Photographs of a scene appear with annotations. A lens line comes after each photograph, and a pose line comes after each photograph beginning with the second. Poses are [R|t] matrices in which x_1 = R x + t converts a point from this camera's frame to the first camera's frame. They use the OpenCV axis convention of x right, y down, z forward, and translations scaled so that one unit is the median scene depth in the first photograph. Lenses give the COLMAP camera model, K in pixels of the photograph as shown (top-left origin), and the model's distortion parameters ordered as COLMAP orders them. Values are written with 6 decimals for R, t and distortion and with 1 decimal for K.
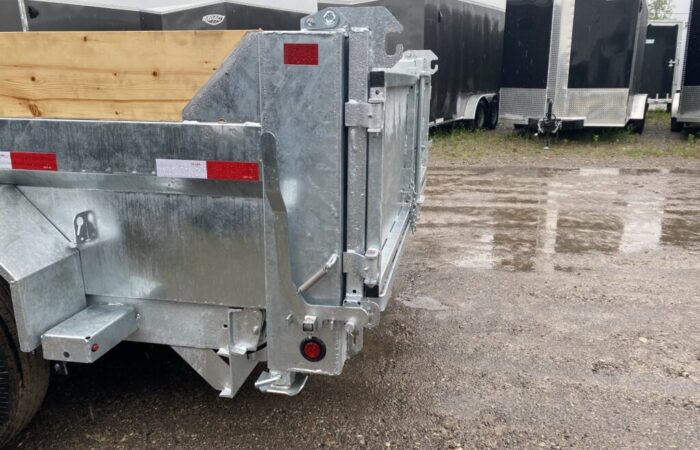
lens RADIAL K [[568.4, 0, 350.0], [0, 568.4, 225.0], [0, 0, 1]] dist [0.046842, -0.001200]
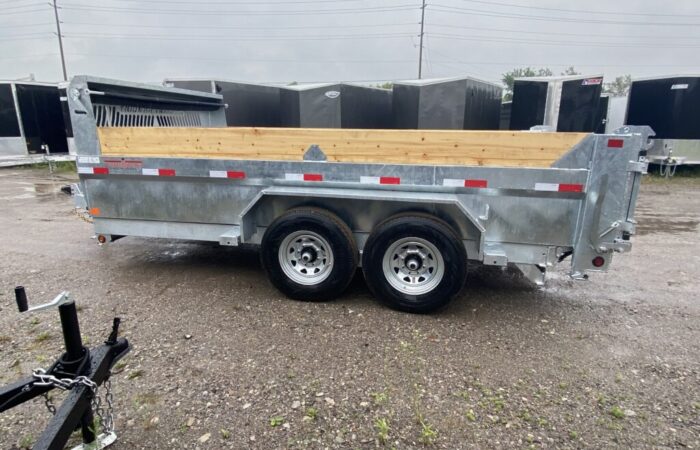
lens RADIAL K [[404.8, 0, 350.0], [0, 404.8, 225.0], [0, 0, 1]] dist [0.001680, -0.000012]
pose [[0.999955, 0.008431, -0.004458, -1.082572], [-0.008461, 0.999941, -0.006770, 0.080577], [0.004401, 0.006807, 0.999967, -0.715971]]
